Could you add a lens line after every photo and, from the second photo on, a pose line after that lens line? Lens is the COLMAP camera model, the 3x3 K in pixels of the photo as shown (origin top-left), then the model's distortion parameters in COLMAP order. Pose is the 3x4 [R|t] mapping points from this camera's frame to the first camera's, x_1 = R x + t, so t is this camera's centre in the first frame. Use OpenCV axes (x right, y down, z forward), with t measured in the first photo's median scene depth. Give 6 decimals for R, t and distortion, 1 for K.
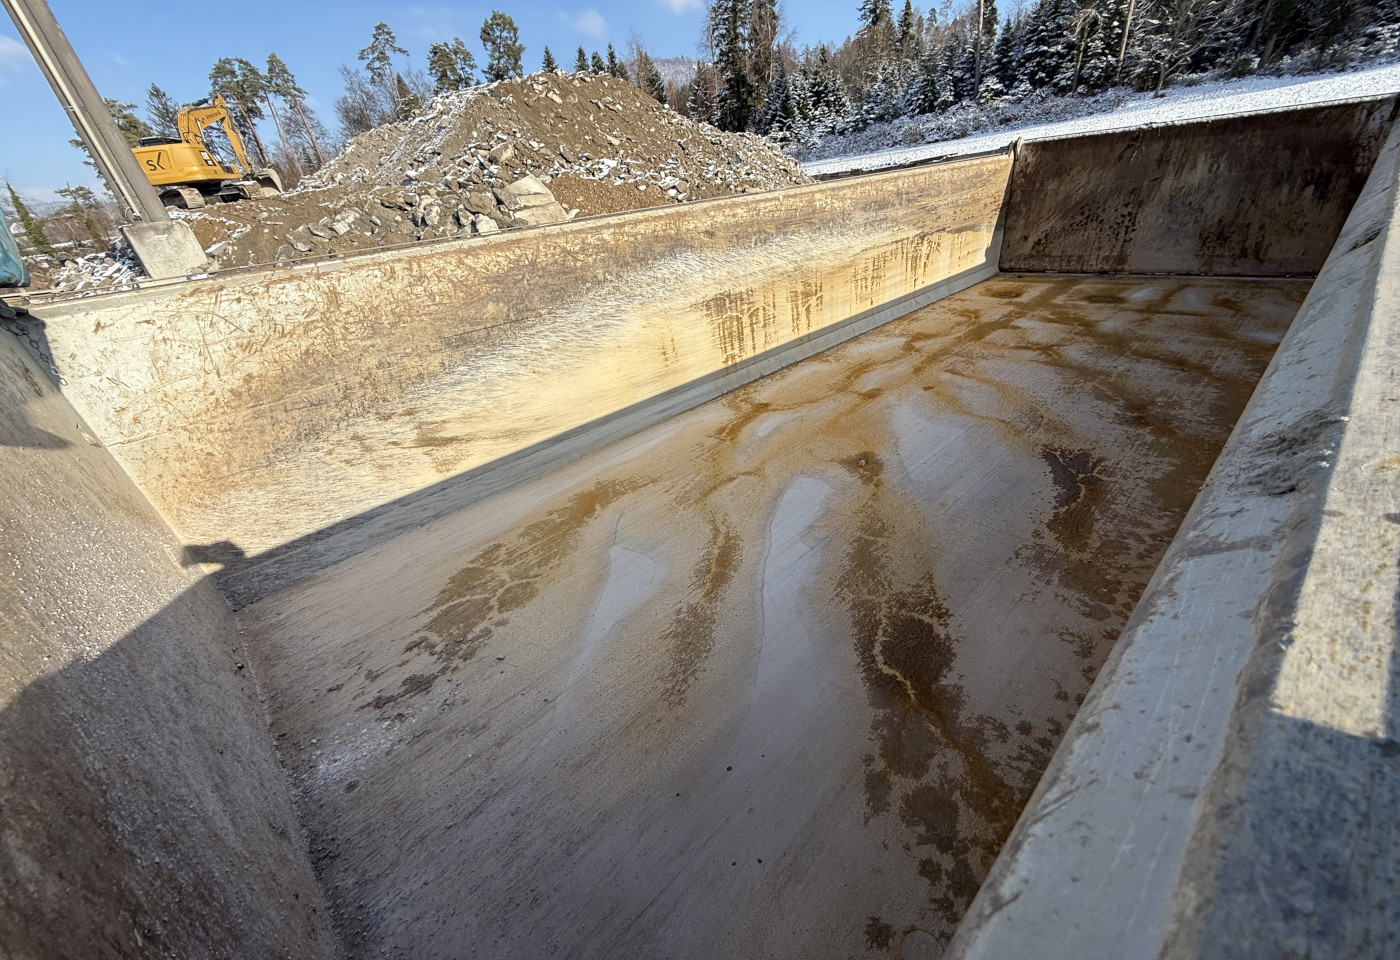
lens RADIAL K [[558.2, 0, 693.3], [0, 558.2, 514.1], [0, 0, 1]] dist [0.000525, -0.000279]
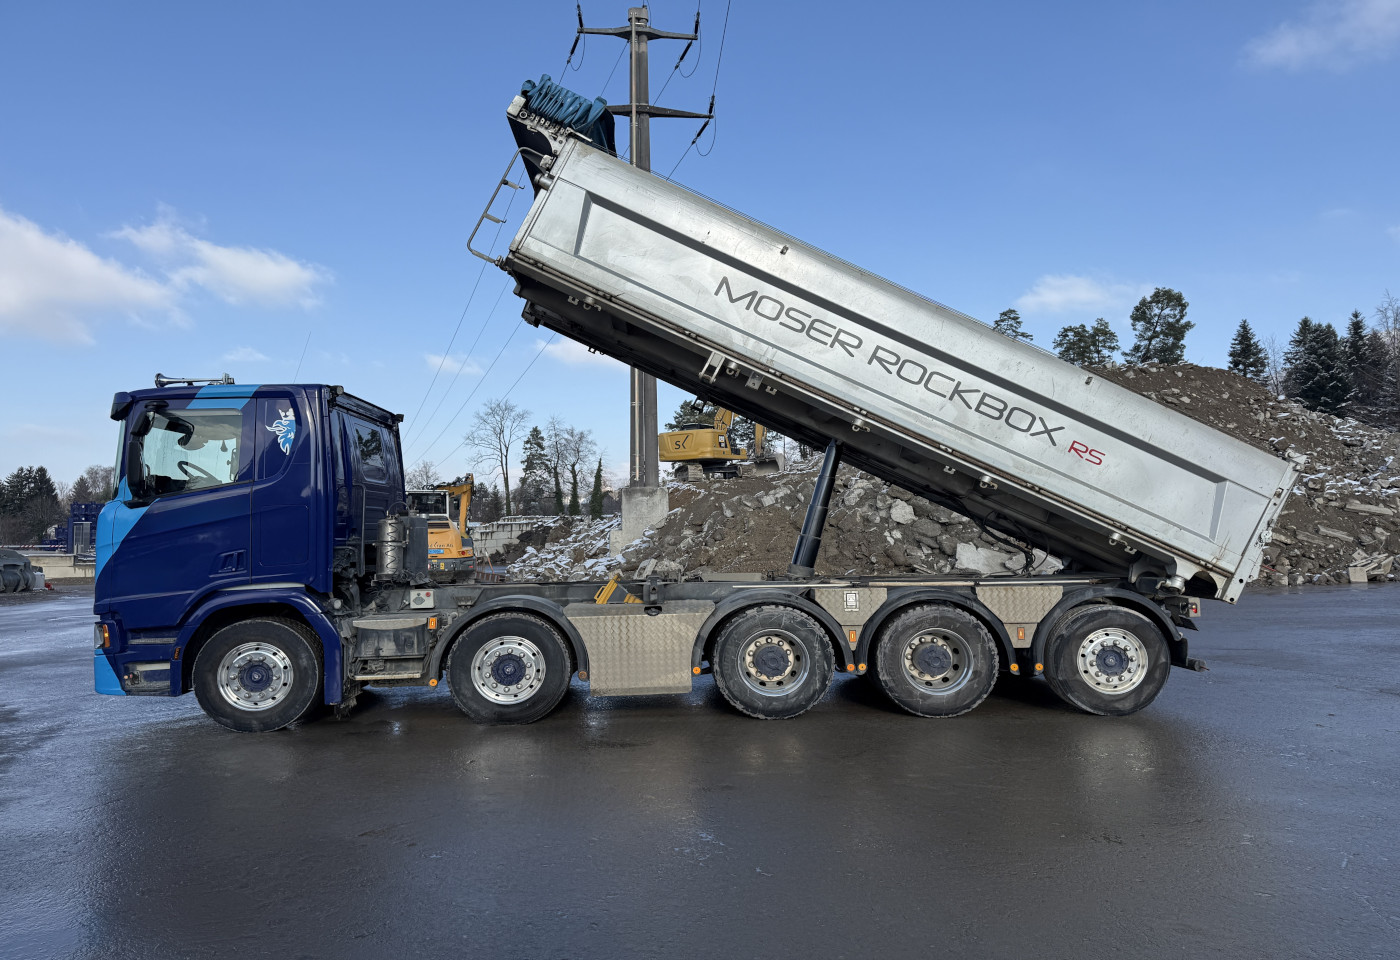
lens RADIAL K [[998.7, 0, 725.7], [0, 998.7, 530.6], [0, 0, 1]] dist [0.004571, -0.010490]
pose [[0.759627, 0.085354, -0.644734, 0.094866], [-0.379886, 0.862882, -0.333349, 0.032342], [0.527876, 0.498147, 0.687893, -0.050011]]
